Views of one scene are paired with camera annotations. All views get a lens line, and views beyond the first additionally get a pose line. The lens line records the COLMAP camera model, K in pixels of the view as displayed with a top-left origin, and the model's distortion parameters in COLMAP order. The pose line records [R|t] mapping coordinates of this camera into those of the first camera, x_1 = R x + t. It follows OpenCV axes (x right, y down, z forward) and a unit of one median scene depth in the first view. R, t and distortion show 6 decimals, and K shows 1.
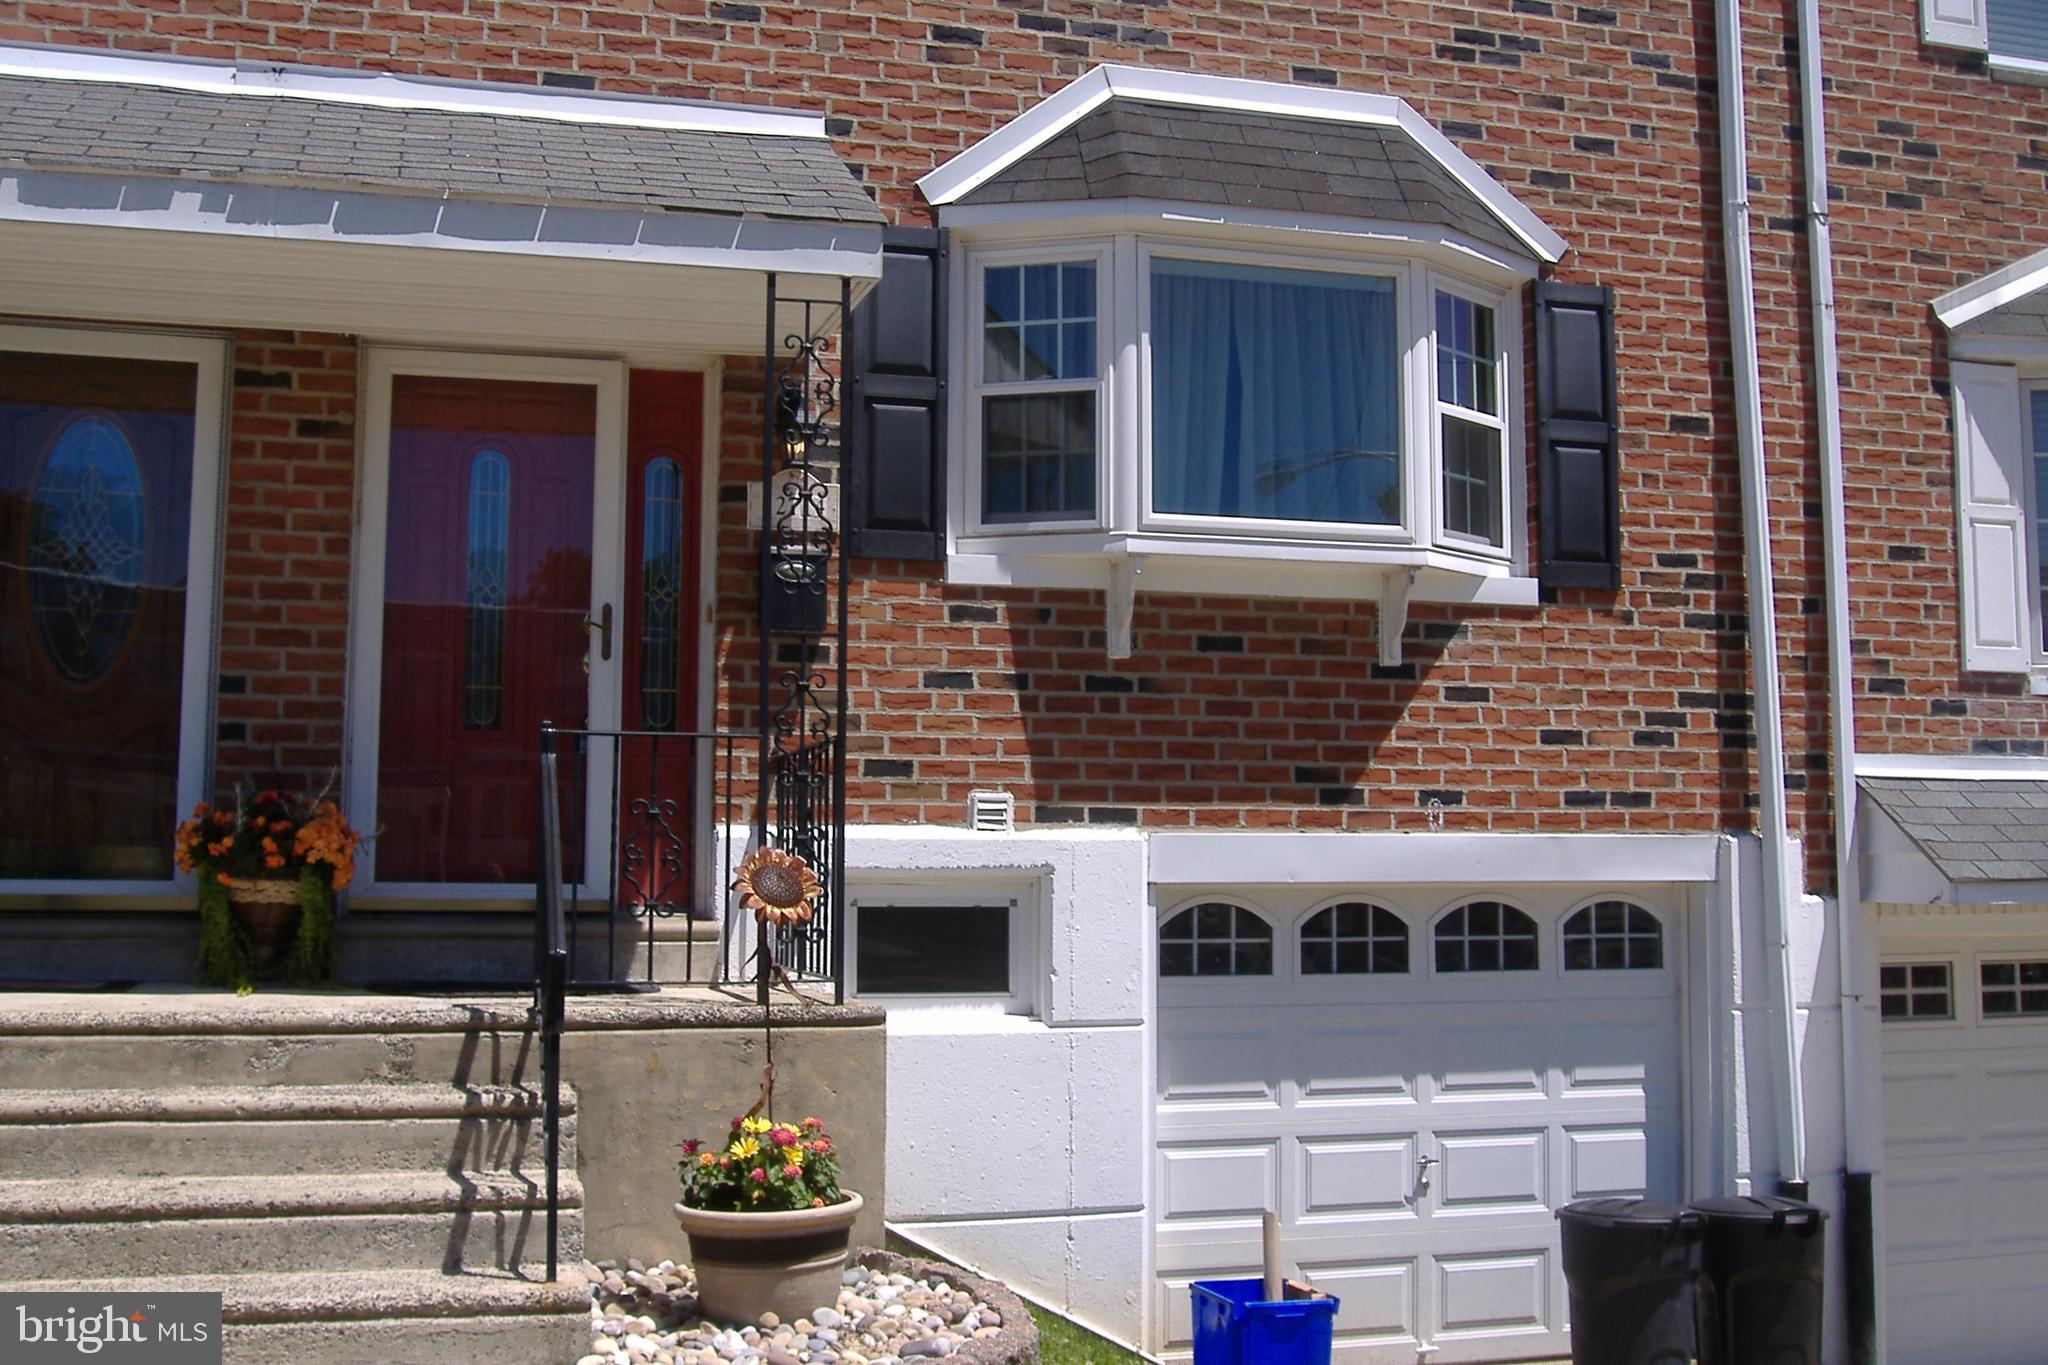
lens RADIAL K [[2127.4, 0, 1023.5], [0, 2127.4, 648.0], [0, 0, 1]] dist [-0.108619, 0.103238]
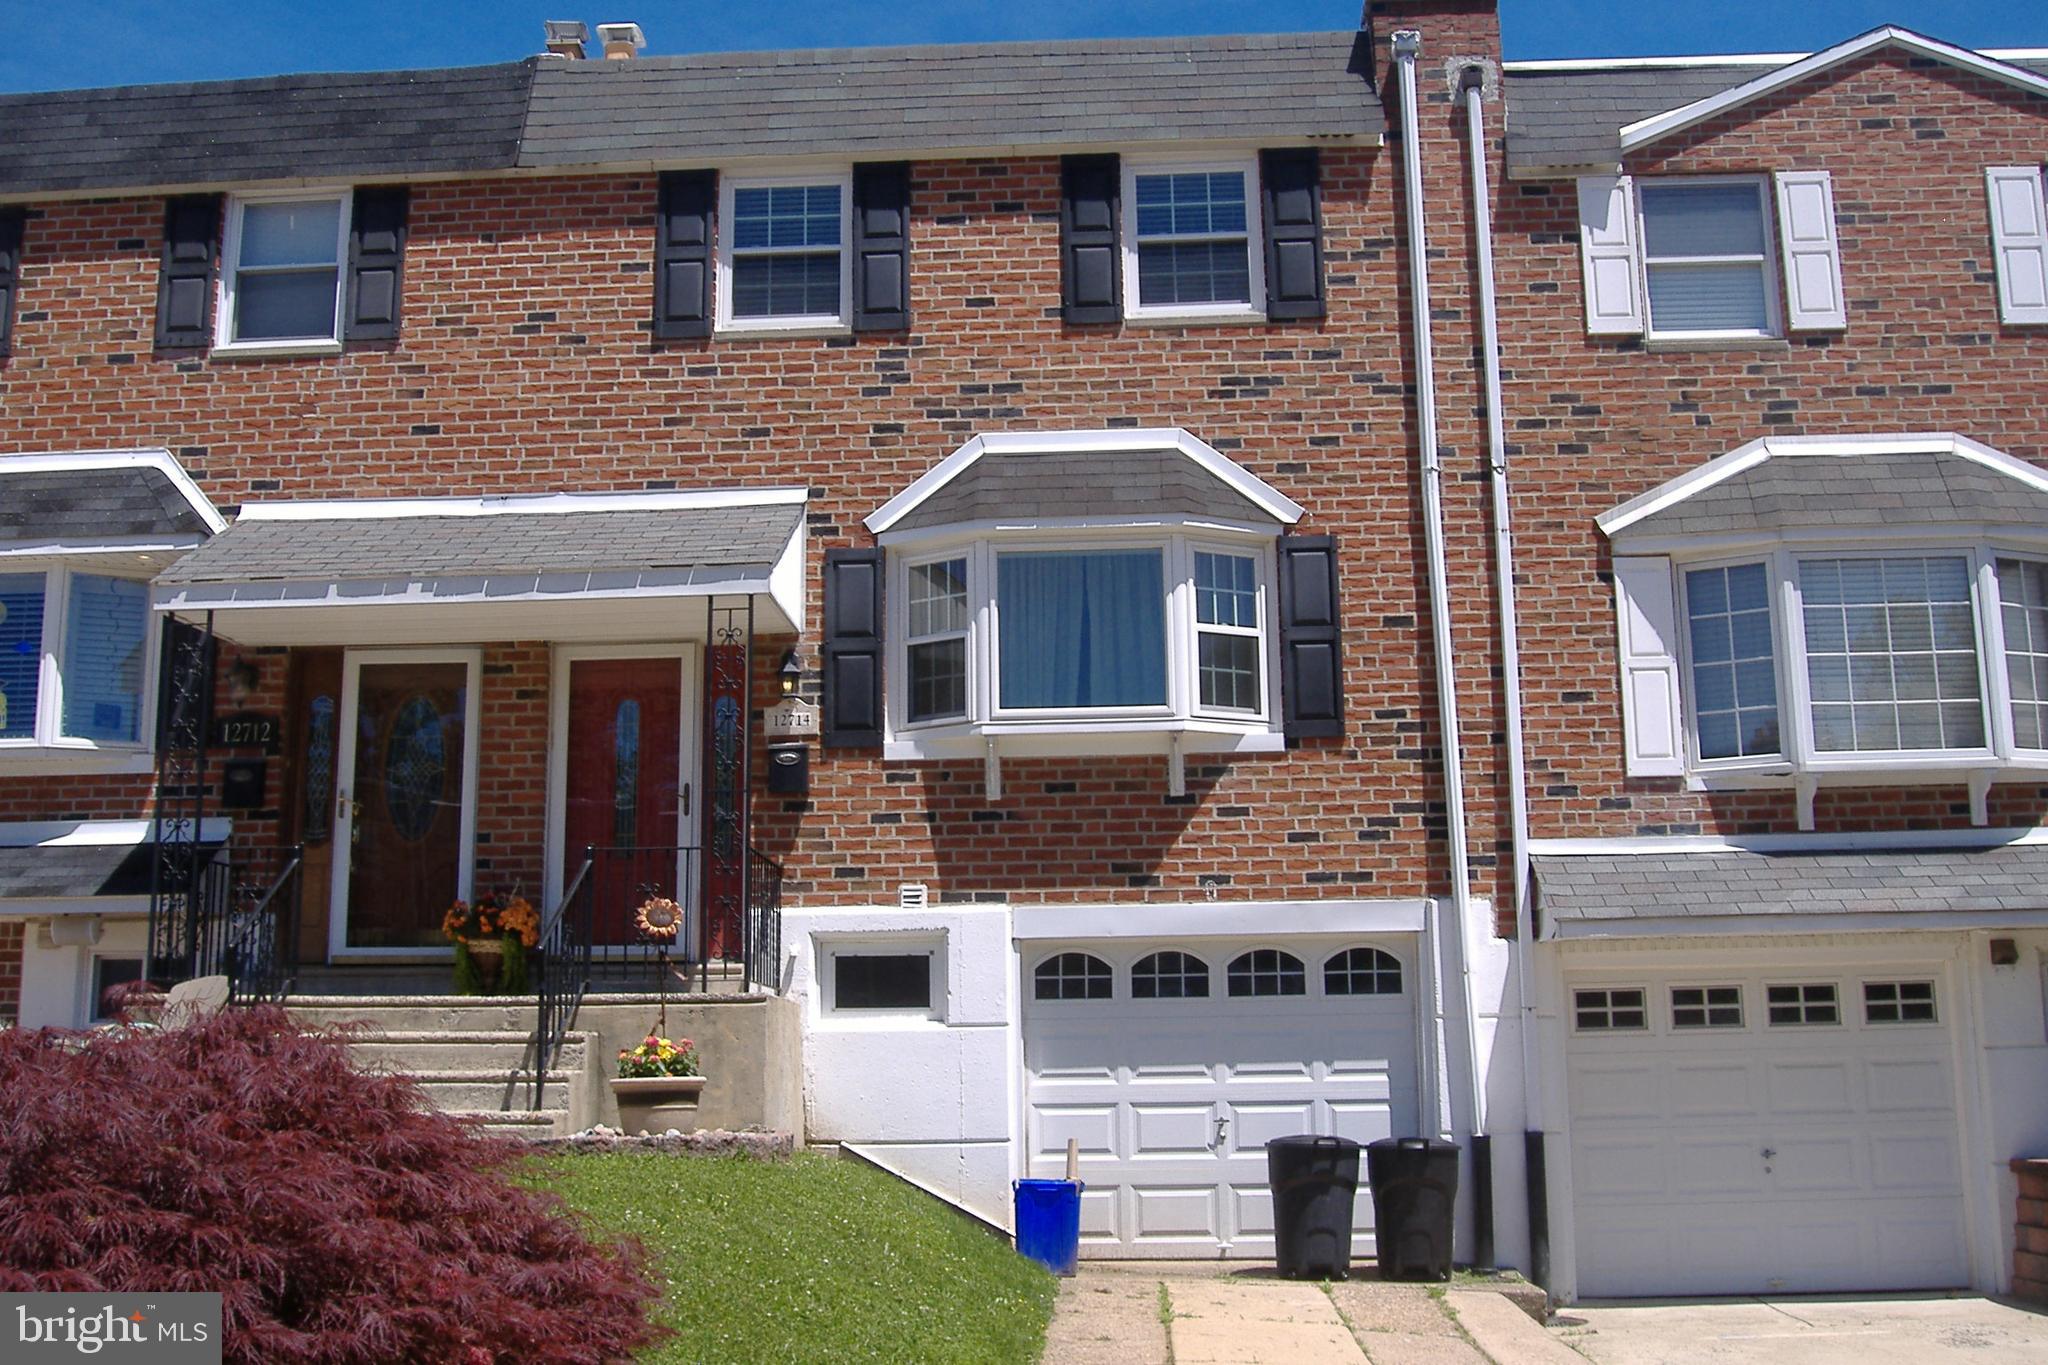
lens RADIAL K [[2127.4, 0, 1023.5], [0, 2127.4, 648.0], [0, 0, 1]] dist [-0.108619, 0.103238]
pose [[0.947732, -0.077944, -0.309400, 0.560215], [0.048050, 0.993510, -0.103102, 0.056344], [0.315428, 0.082847, 0.945326, -0.517094]]
